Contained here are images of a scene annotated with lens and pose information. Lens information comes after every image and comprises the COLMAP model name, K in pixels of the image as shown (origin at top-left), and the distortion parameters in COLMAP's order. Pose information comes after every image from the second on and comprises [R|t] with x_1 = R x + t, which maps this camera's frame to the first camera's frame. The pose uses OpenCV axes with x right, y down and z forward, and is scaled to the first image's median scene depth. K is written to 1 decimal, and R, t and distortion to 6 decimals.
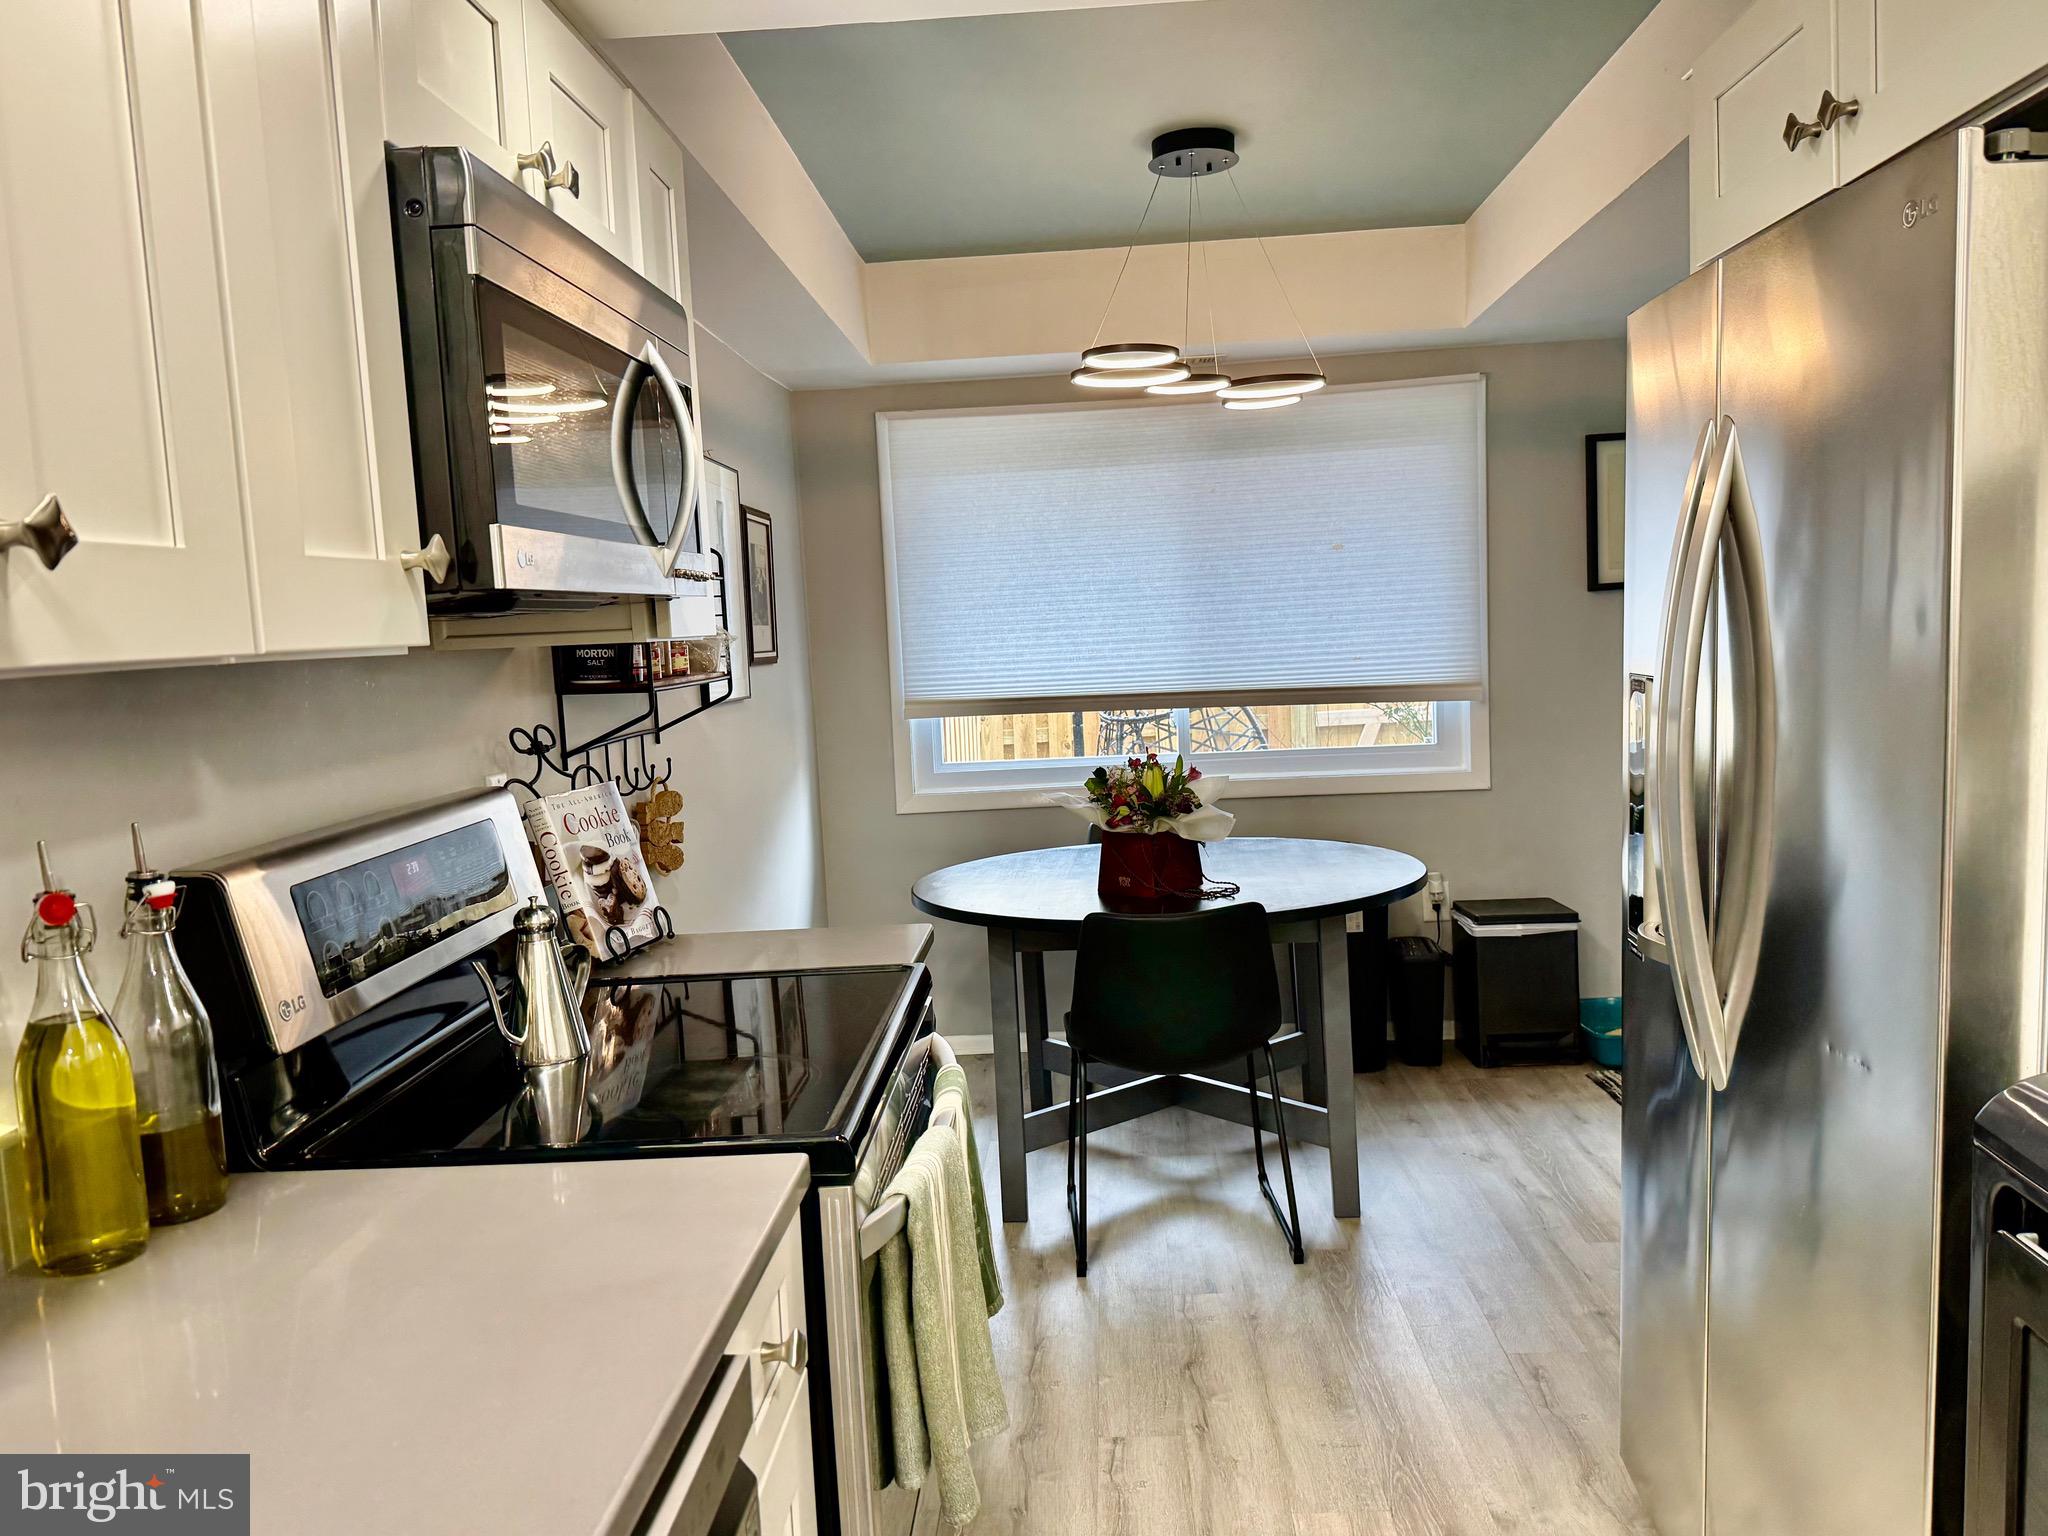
lens RADIAL K [[1517.0, 0, 1024.0], [0, 1517.0, 768.0], [0, 0, 1]] dist [0.106977, -0.001315]
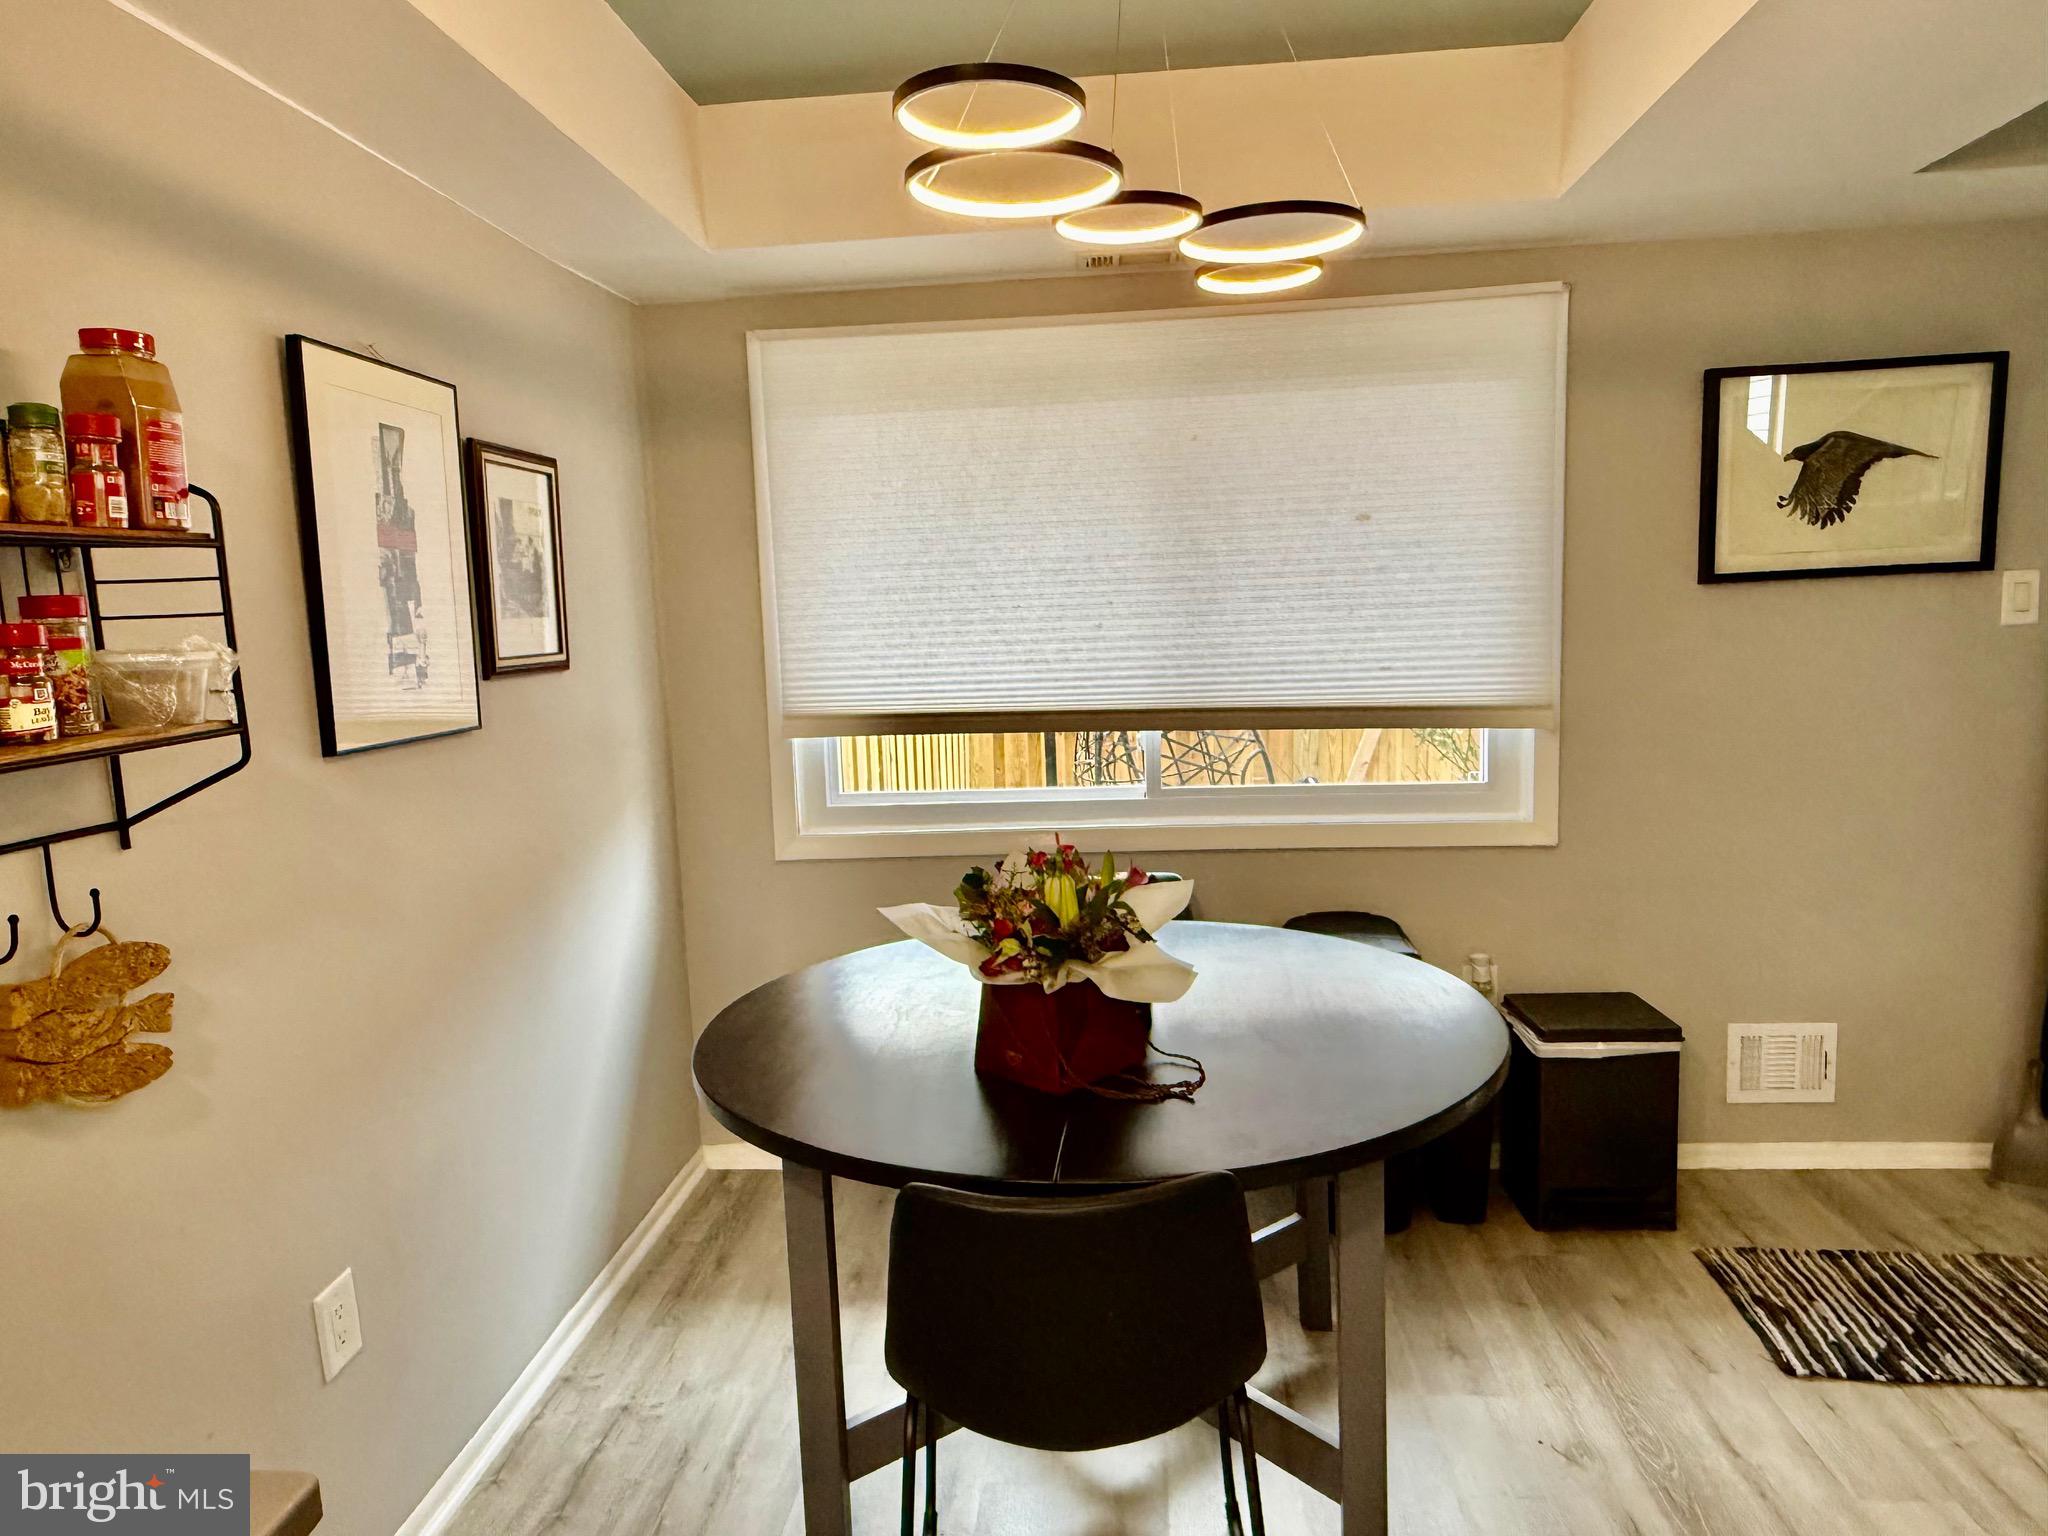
lens RADIAL K [[1291.8, 0, 1024.0], [0, 1291.8, 768.0], [0, 0, 1]] dist [-0.001184, 0.003181]
pose [[0.999438, 0.016442, -0.029205, 0.064412], [-0.015342, 0.999178, 0.037514, -0.046220], [0.029797, -0.037045, 0.998869, 0.380663]]
